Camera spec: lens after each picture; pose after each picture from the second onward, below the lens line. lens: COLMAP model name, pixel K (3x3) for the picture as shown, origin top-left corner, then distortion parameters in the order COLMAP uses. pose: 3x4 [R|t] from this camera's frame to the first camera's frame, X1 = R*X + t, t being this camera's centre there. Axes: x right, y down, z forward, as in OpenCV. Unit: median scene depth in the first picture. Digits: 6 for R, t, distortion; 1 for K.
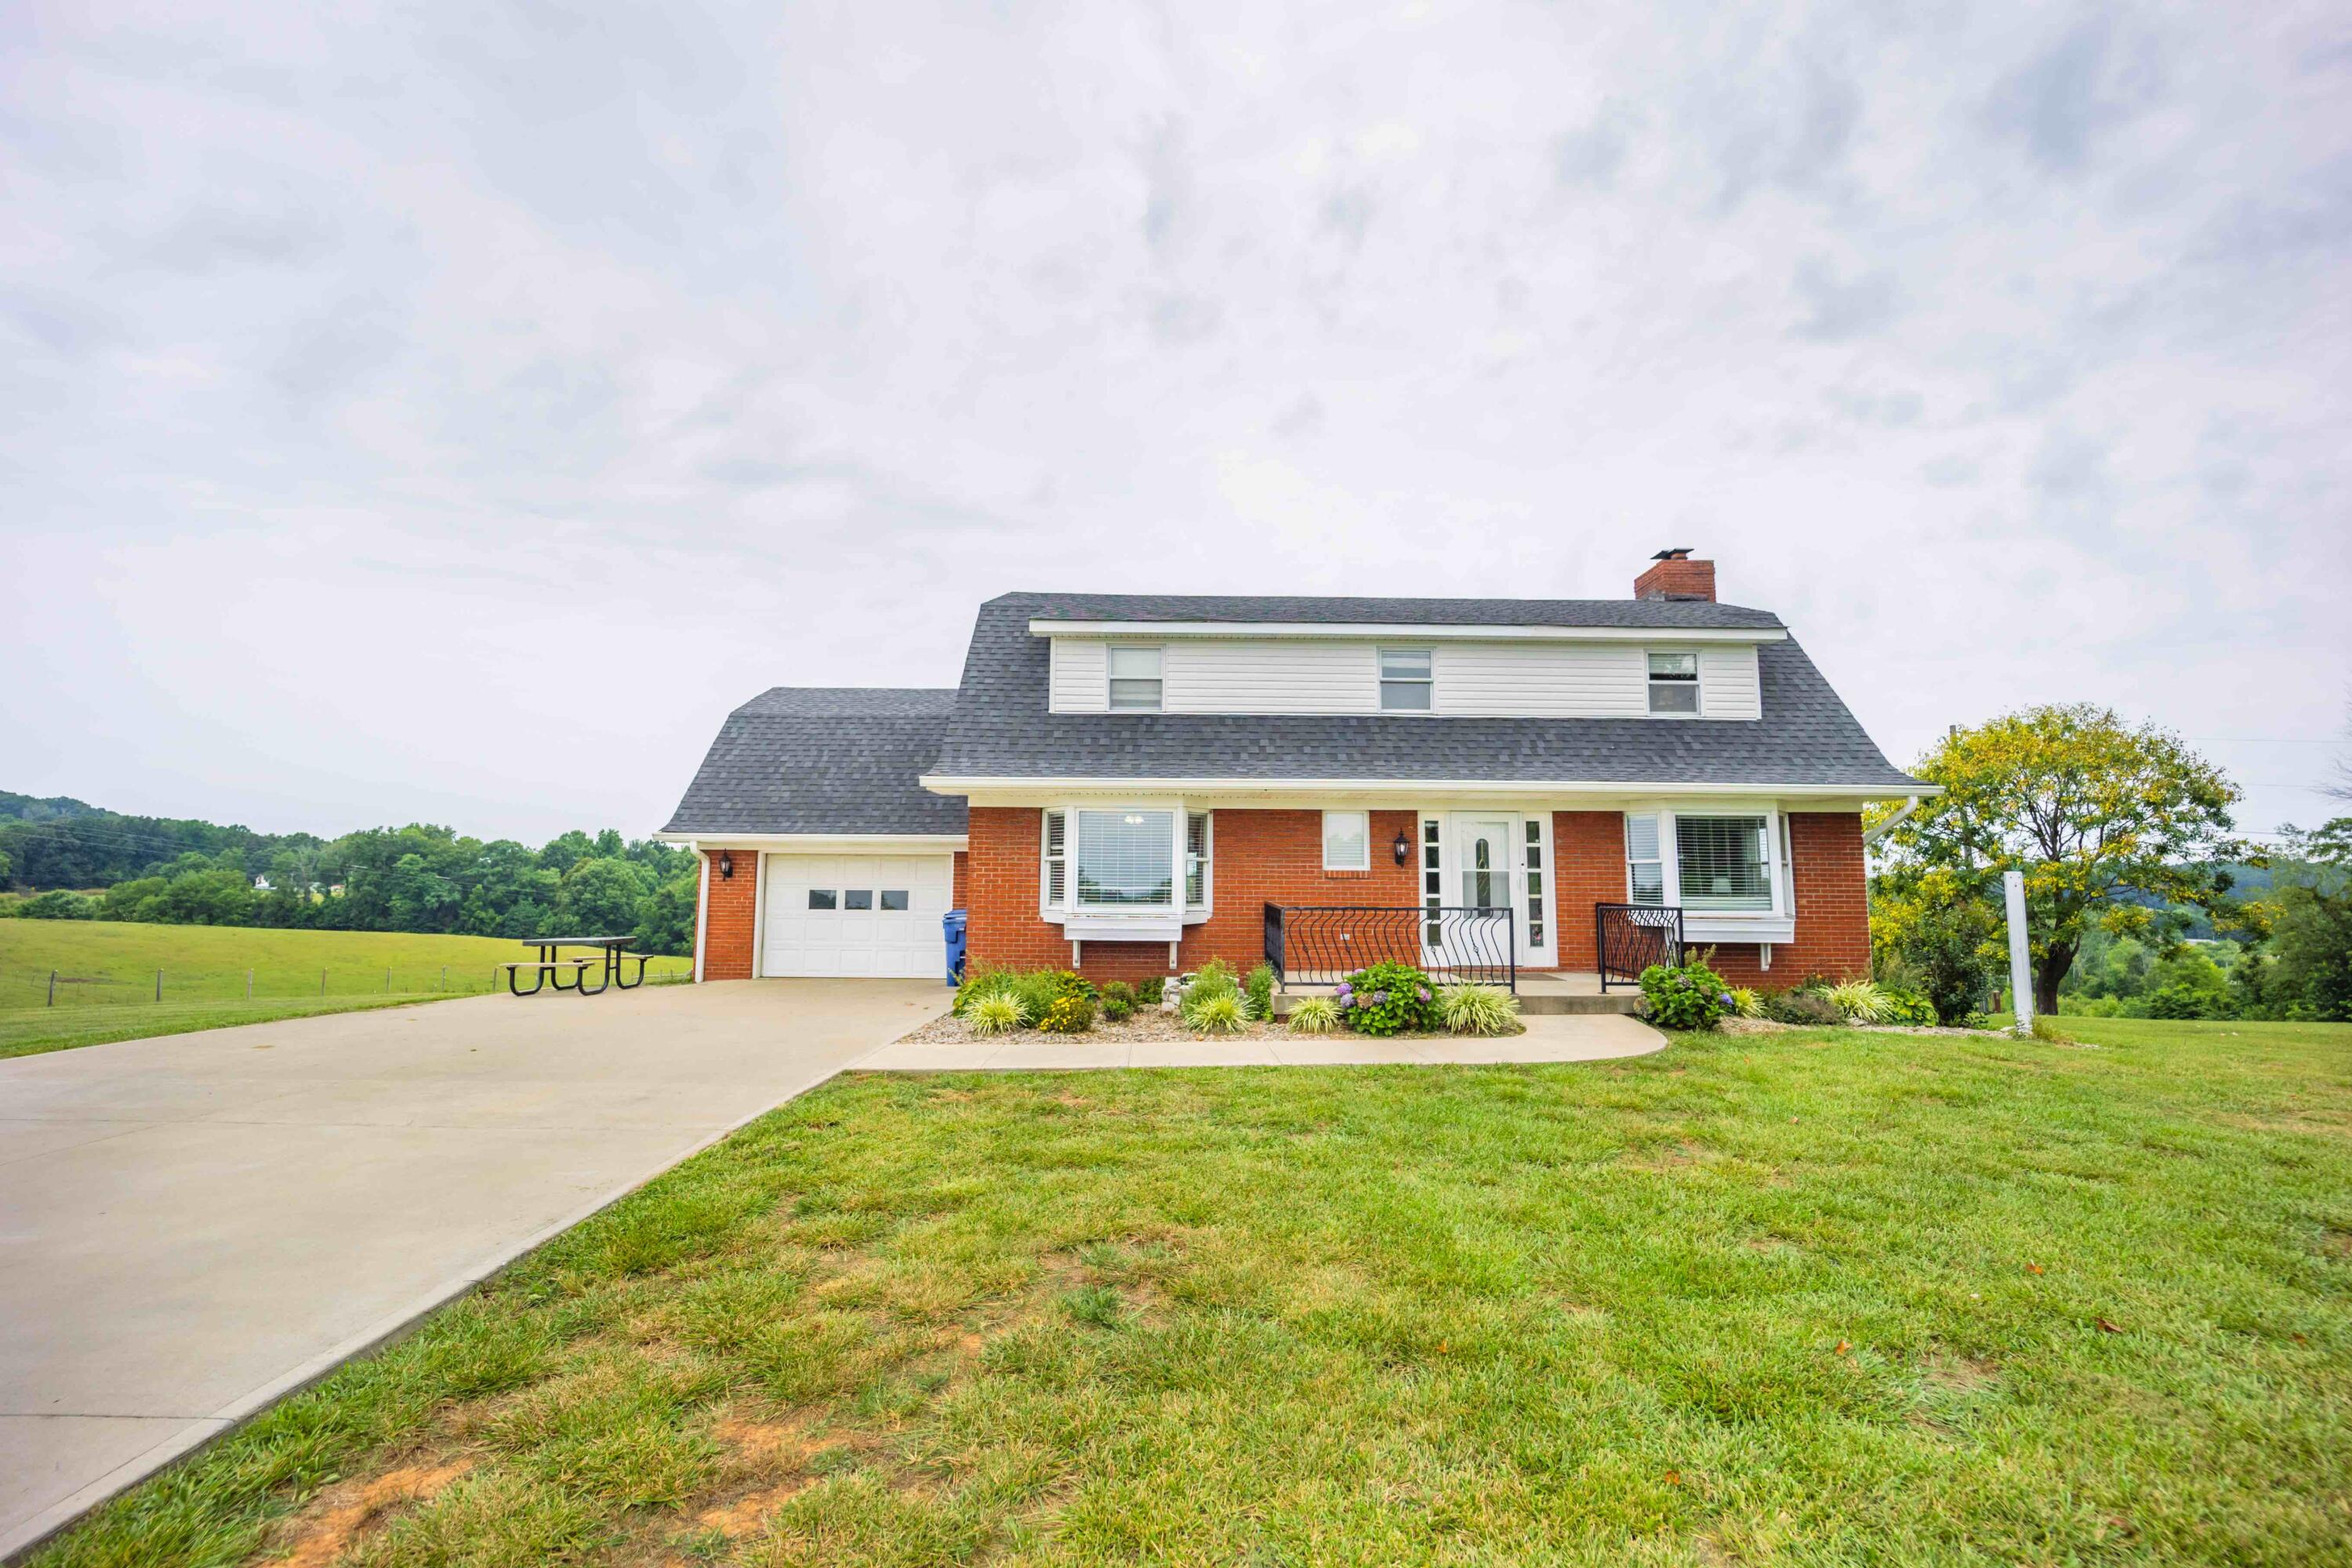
lens RADIAL K [[956.4, 0, 1204.5], [0, 956.4, 789.8], [0, 0, 1]] dist [-0.035637, 0.000106]
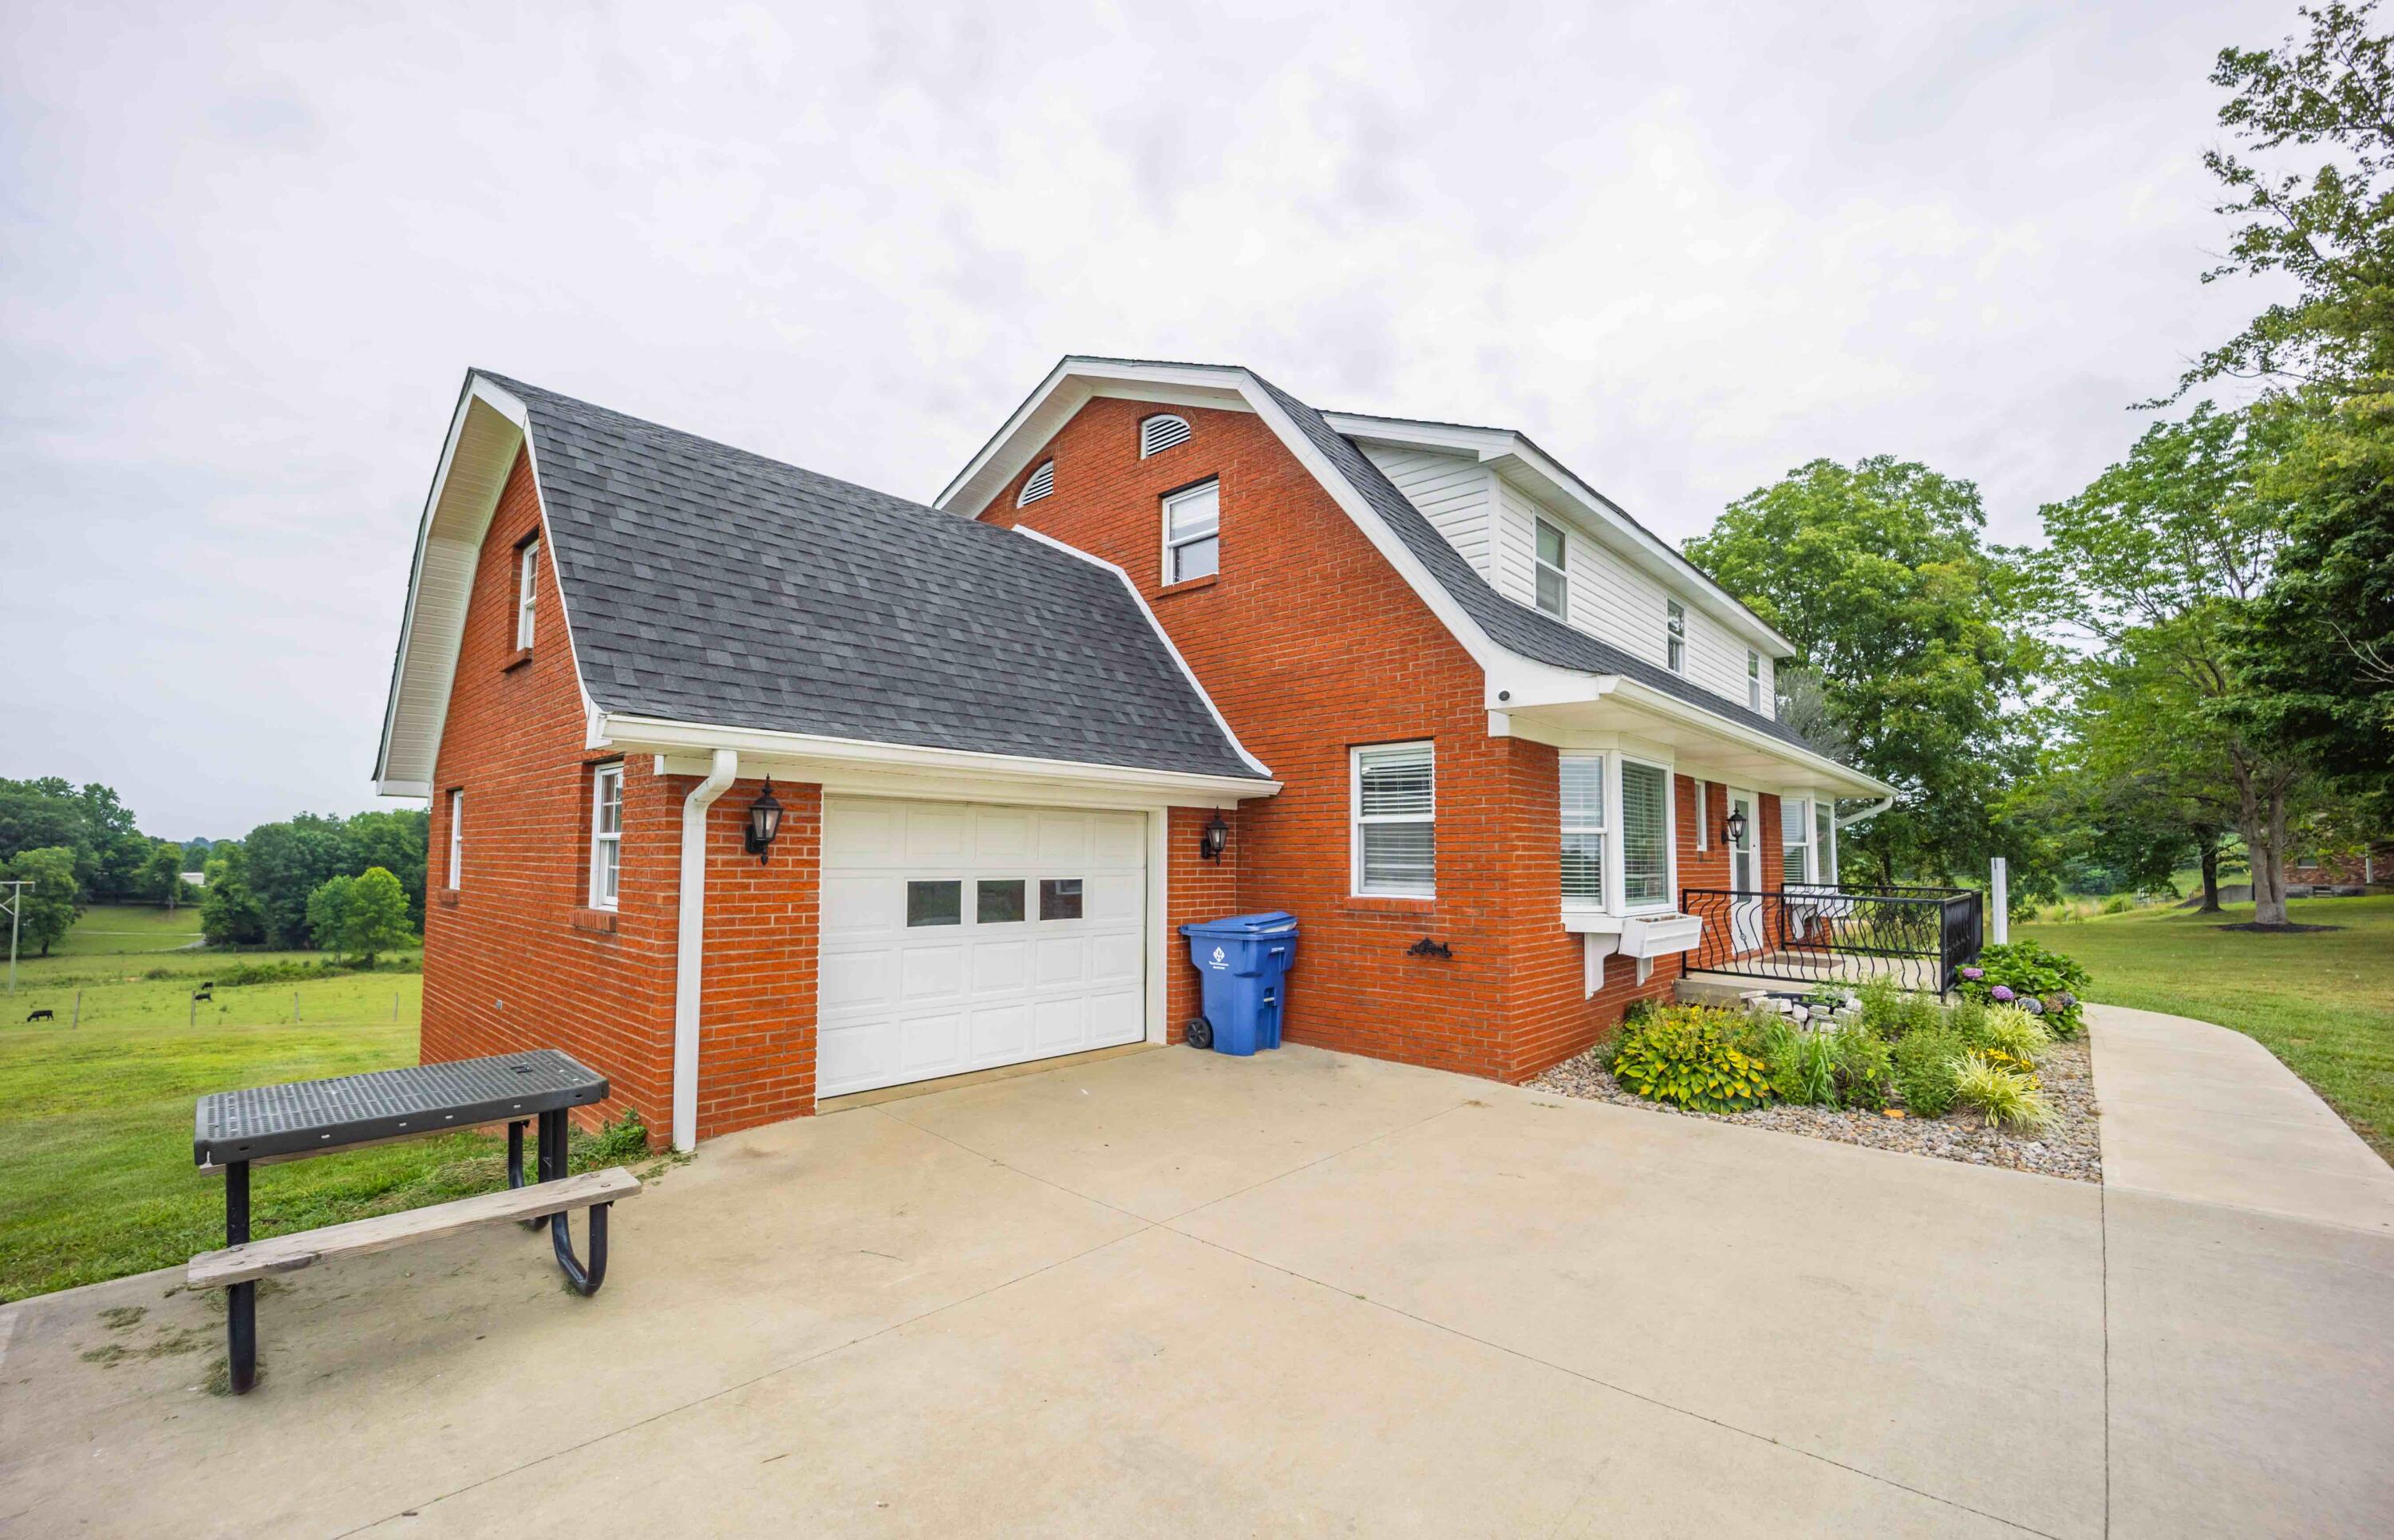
lens RADIAL K [[955.0, 0, 1187.7], [0, 955.0, 811.5], [0, 0, 1]] dist [-0.022613, 0.000758]
pose [[0.687854, 0.034818, 0.725013, -0.729425], [-0.082538, 0.996122, 0.030469, 0.056564], [-0.721141, -0.080799, 0.688060, 0.692628]]
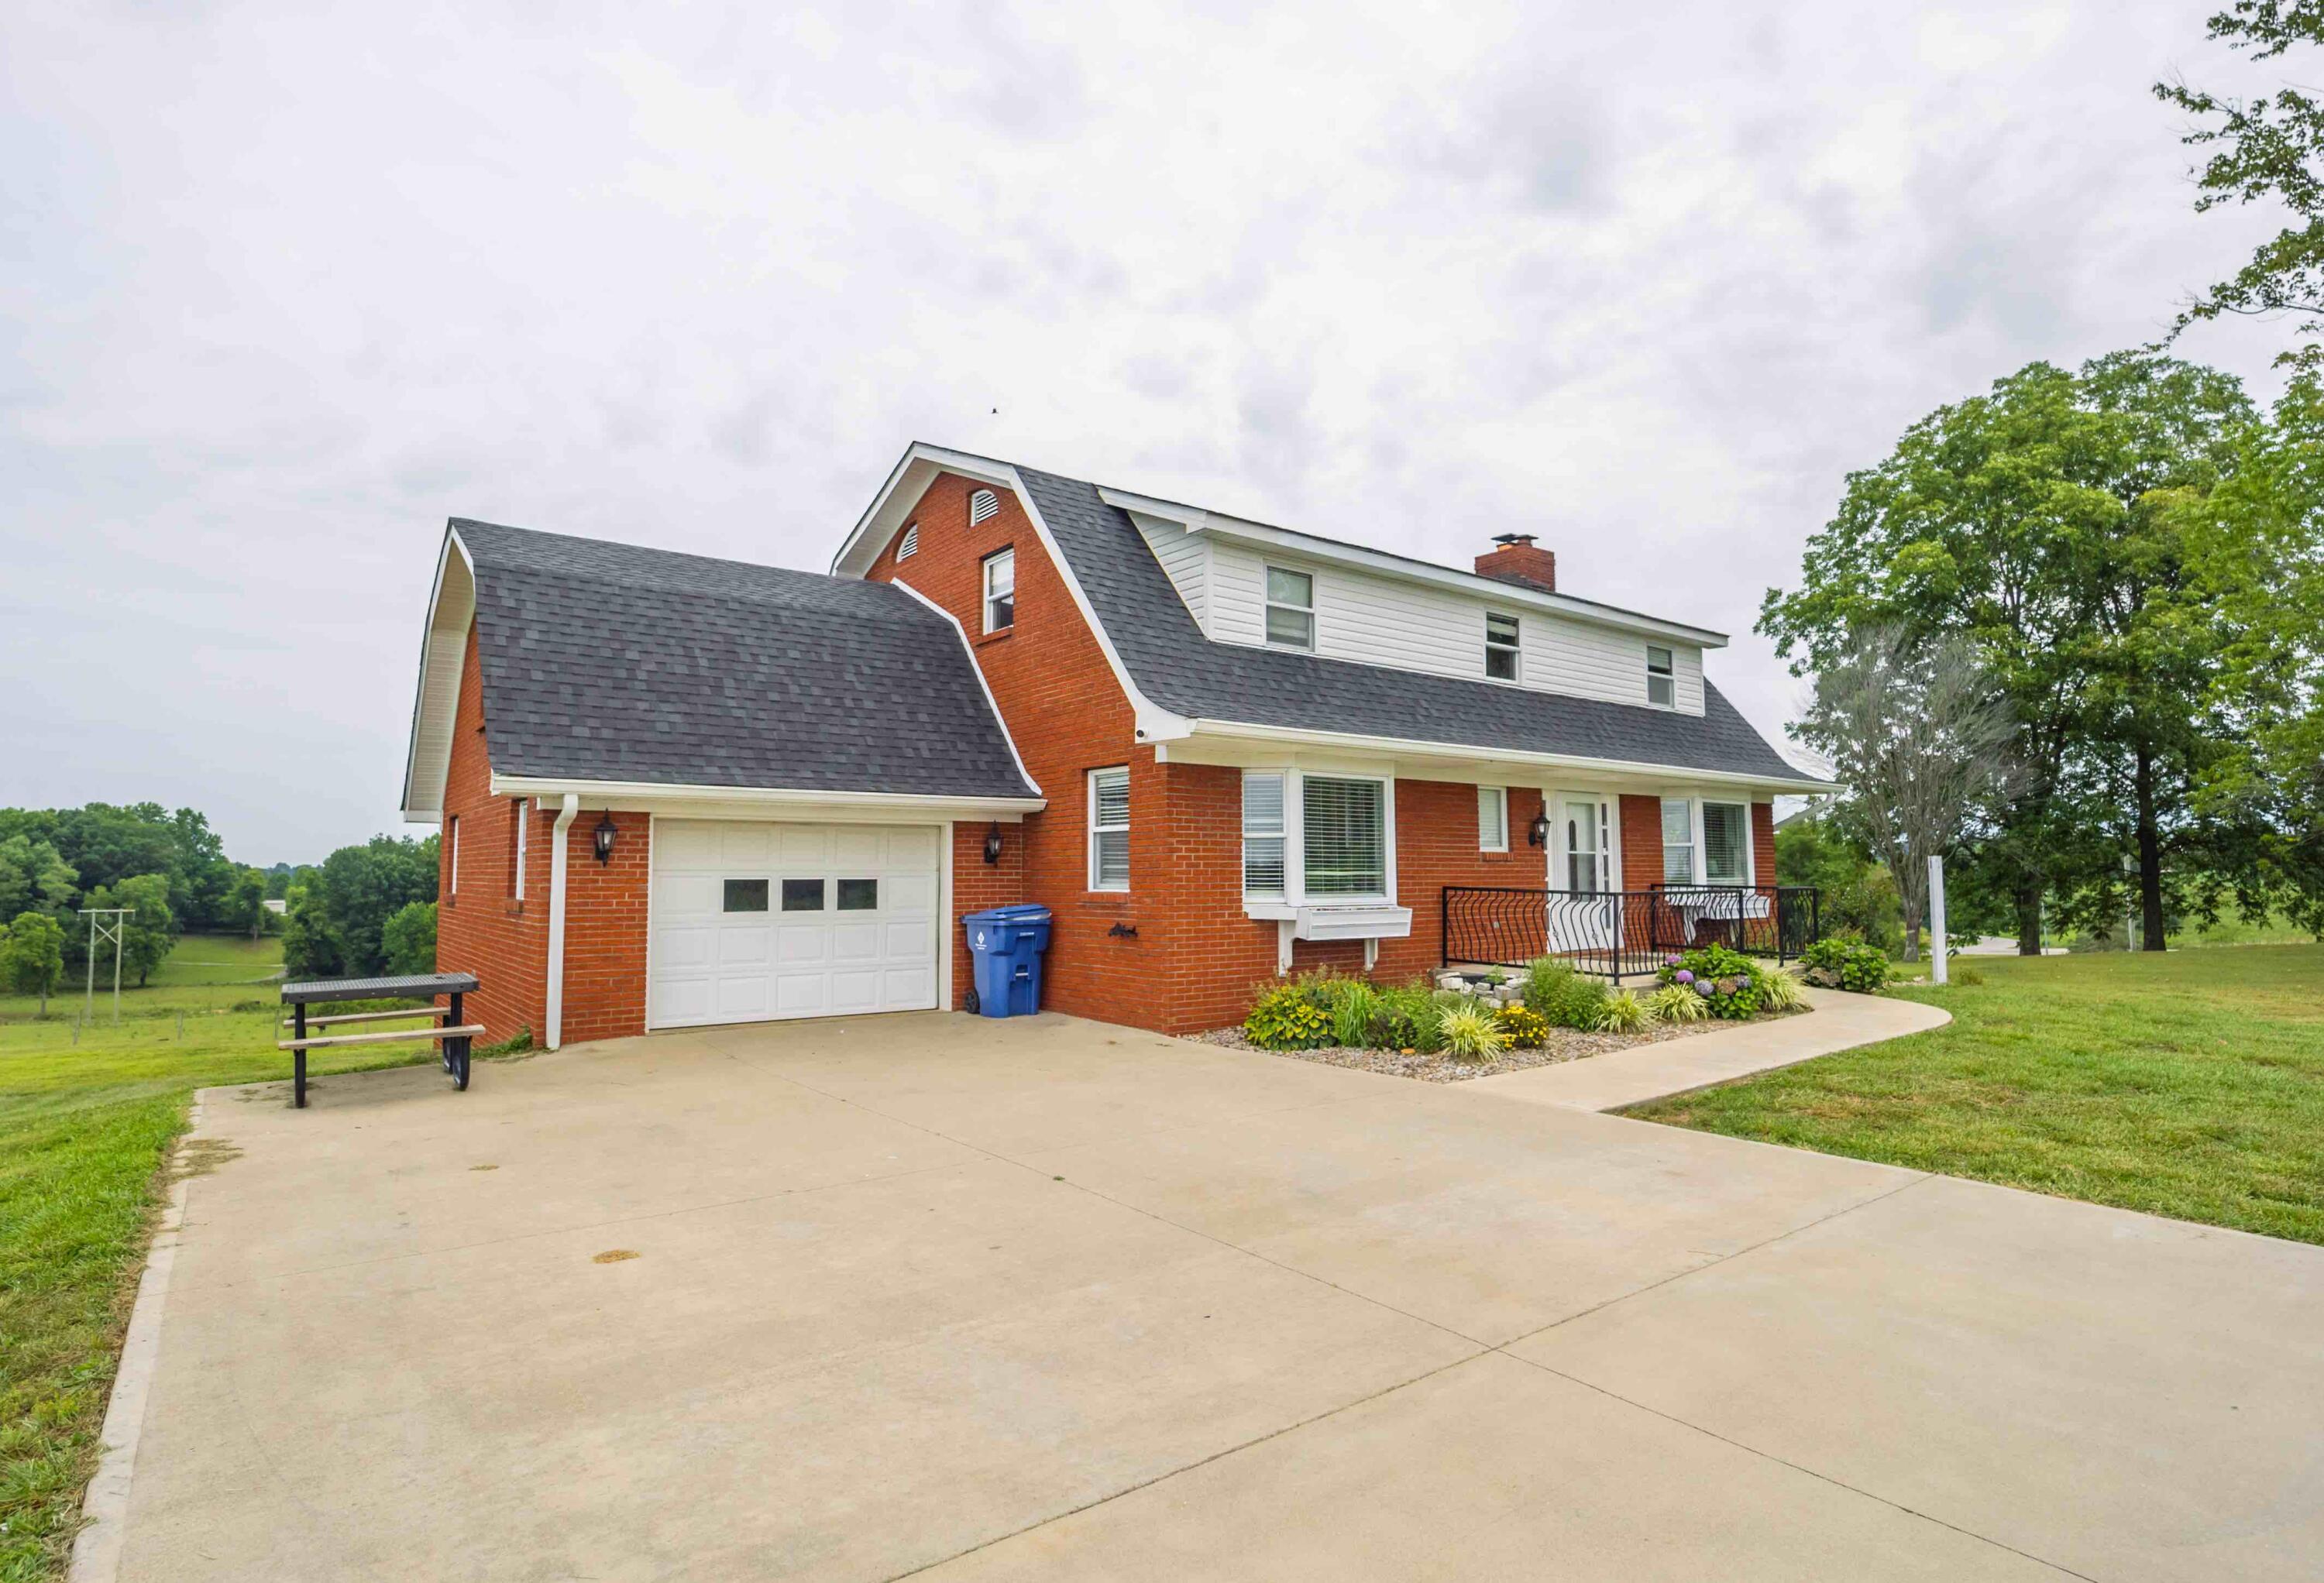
lens RADIAL K [[1191.0, 0, 1162.0], [0, 1191.0, 791.5], [0, 0, 1]] dist [-0.023069, -0.001293]
pose [[0.802314, 0.033883, 0.595940, -0.729782], [-0.057661, 0.998118, 0.020880, 0.019854], [-0.594111, -0.051115, 0.802758, 0.260208]]
